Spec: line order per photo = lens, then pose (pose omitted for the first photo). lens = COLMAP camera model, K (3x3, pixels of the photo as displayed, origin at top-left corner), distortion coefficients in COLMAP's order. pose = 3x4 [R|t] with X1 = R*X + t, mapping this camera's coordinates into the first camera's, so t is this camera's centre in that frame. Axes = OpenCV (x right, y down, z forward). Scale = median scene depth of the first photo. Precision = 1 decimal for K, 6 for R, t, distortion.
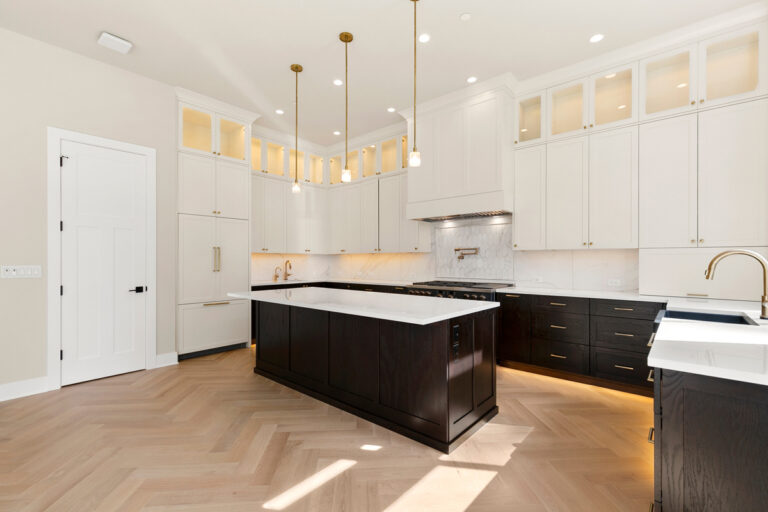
lens RADIAL K [[345.8, 0, 385.3], [0, 345.8, 257.8], [0, 0, 1]] dist [0.005366, 0.000413]
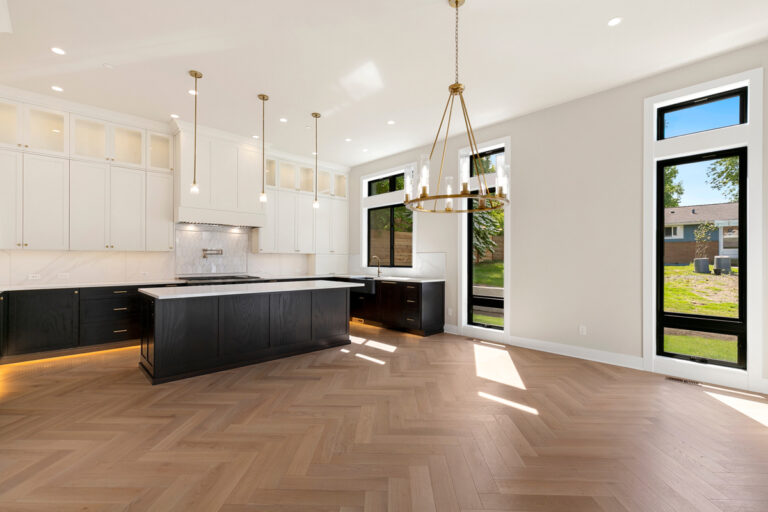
lens RADIAL K [[345.8, 0, 383.6], [0, 345.8, 256.2], [0, 0, 1]] dist [0.005366, 0.000413]
pose [[0.098792, 0.010625, 0.995051, -1.417601], [-0.004688, 0.999937, -0.010211, 0.009801], [-0.995097, -0.003656, 0.098836, 0.387989]]
